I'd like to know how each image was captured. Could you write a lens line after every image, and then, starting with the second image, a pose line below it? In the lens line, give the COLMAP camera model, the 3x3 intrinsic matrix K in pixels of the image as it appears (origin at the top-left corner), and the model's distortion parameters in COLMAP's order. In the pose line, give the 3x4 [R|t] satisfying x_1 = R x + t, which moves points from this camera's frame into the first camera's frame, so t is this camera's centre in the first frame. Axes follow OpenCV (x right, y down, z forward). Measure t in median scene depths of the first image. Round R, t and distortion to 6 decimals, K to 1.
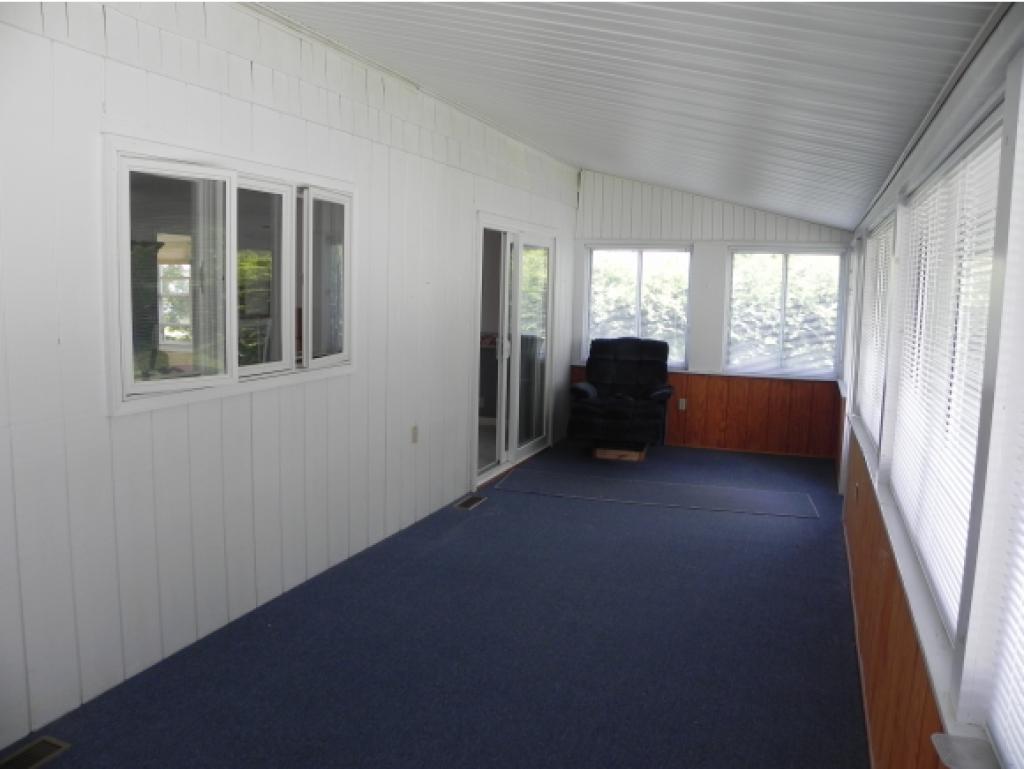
lens RADIAL K [[790.6, 0, 506.3], [0, 790.6, 384.8], [0, 0, 1]] dist [-0.153835, 0.094534]
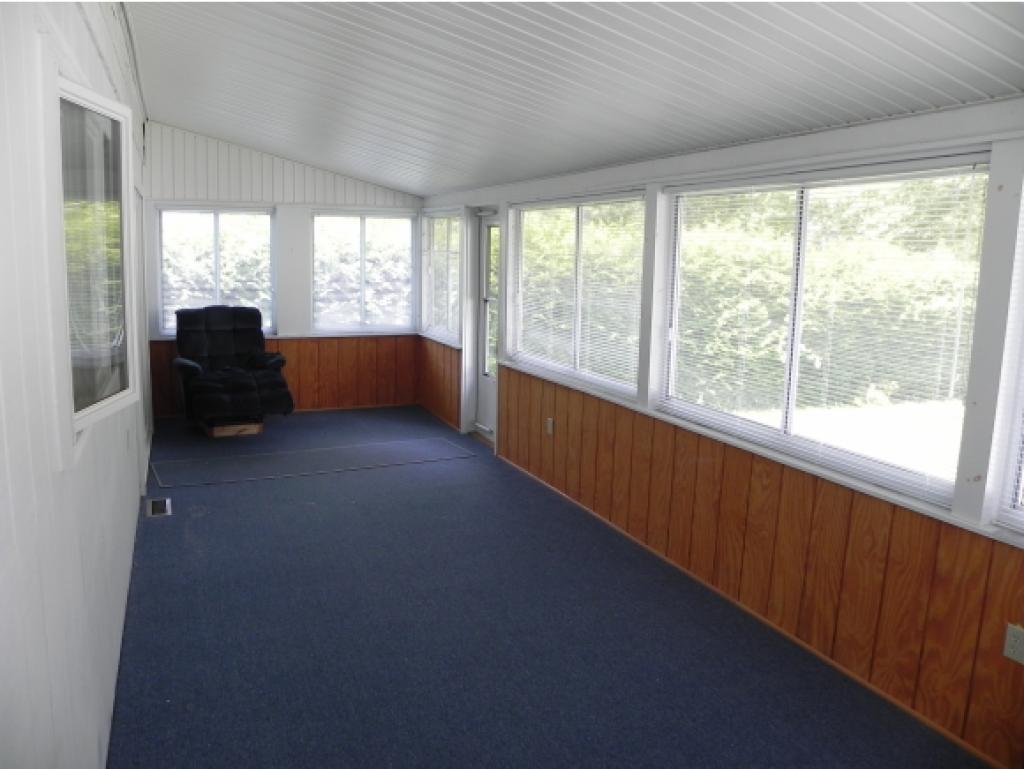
lens RADIAL K [[790.6, 0, 506.3], [0, 790.6, 384.8], [0, 0, 1]] dist [-0.153835, 0.094534]
pose [[0.718339, -0.119464, 0.685360, -0.245140], [0.080171, 0.992798, 0.089025, -0.021482], [-0.691059, -0.009004, 0.722743, 0.093080]]
